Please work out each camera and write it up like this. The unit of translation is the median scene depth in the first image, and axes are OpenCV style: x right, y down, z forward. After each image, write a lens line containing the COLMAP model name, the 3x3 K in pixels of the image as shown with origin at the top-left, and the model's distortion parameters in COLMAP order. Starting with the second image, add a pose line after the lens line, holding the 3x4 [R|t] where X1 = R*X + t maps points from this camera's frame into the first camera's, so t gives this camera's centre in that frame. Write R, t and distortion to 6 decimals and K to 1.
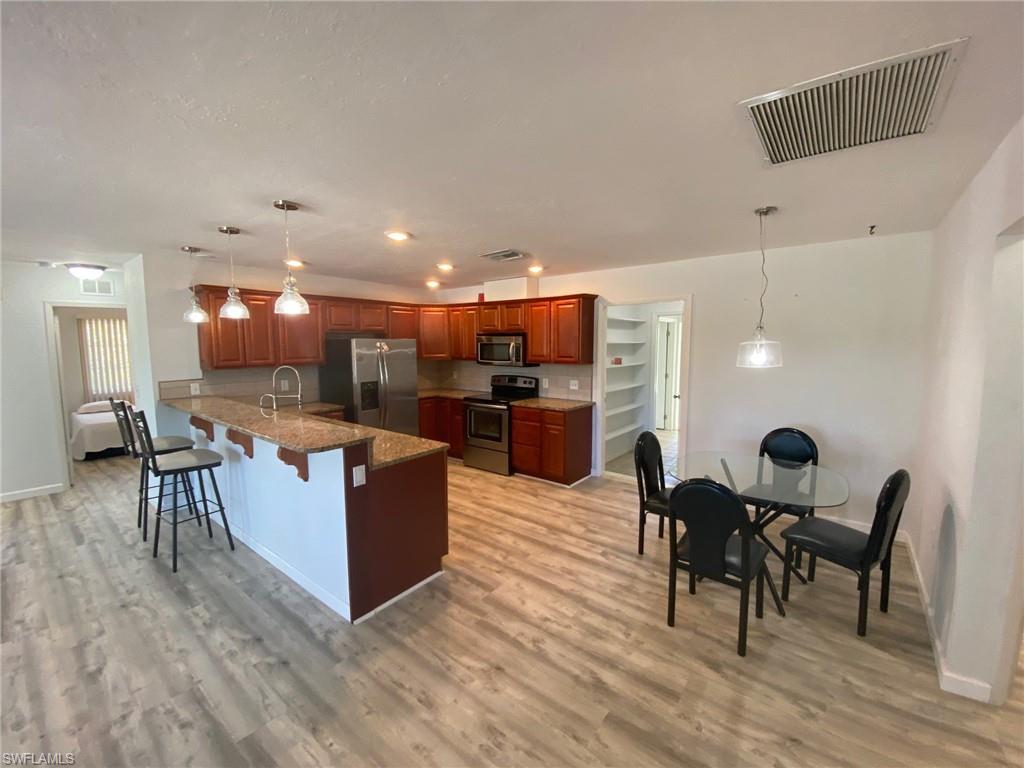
lens RADIAL K [[416.0, 0, 513.8], [0, 416.0, 385.9], [0, 0, 1]] dist [-0.004631, -0.006039]
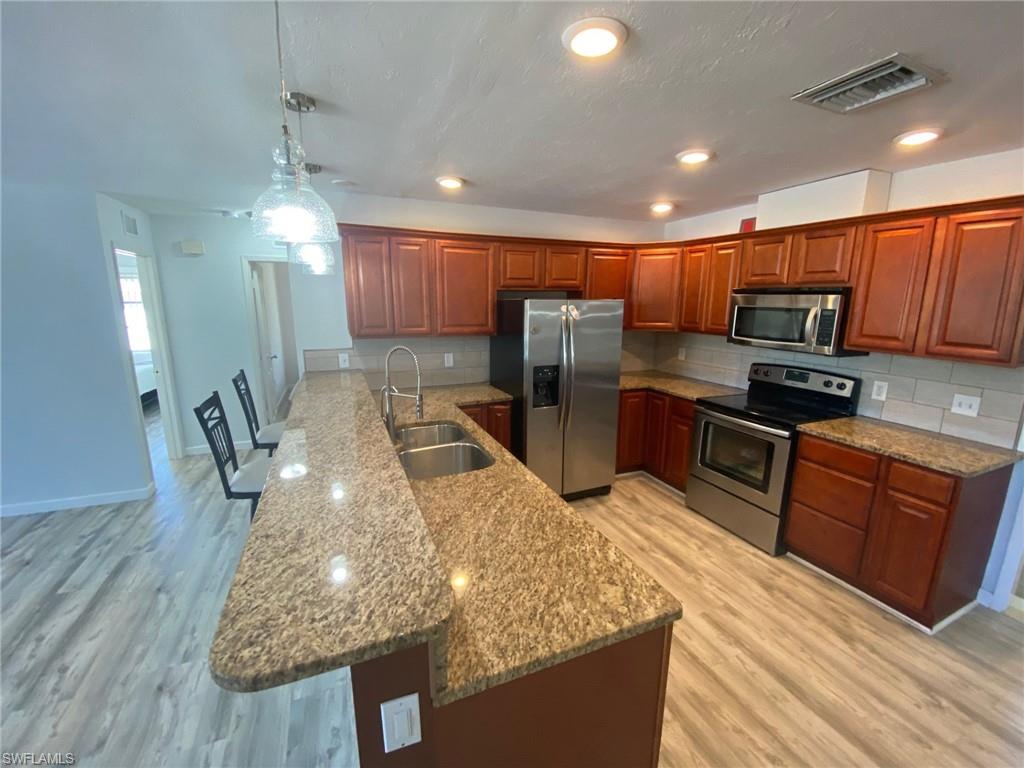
lens RADIAL K [[416.0, 0, 504.2], [0, 416.0, 384.7], [0, 0, 1]] dist [-0.004631, -0.006039]
pose [[0.869245, 0.104538, -0.483203, -0.079996], [-0.056903, 0.992048, 0.112259, -0.045865], [0.491096, -0.070085, 0.868282, 0.368028]]
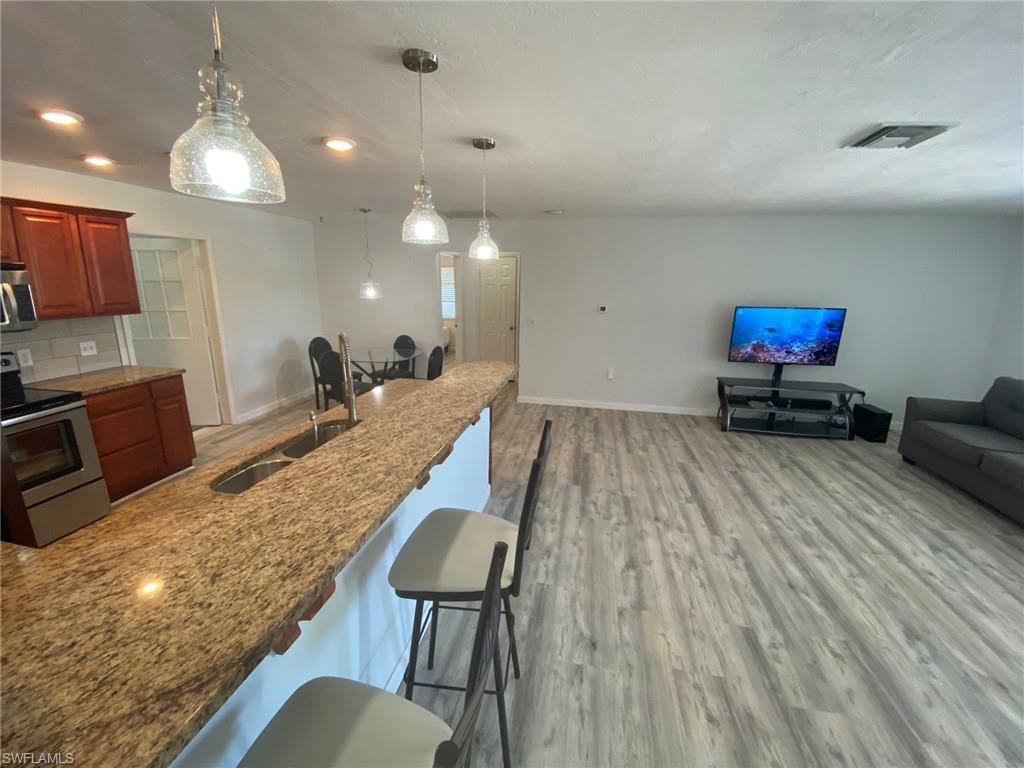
lens RADIAL K [[416.0, 0, 501.6], [0, 416.0, 390.8], [0, 0, 1]] dist [-0.004631, -0.006039]
pose [[-0.449935, -0.233368, 0.862031, -0.729265], [0.083628, 0.950003, 0.300833, -0.079707], [-0.889137, 0.207446, -0.407923, 0.702590]]
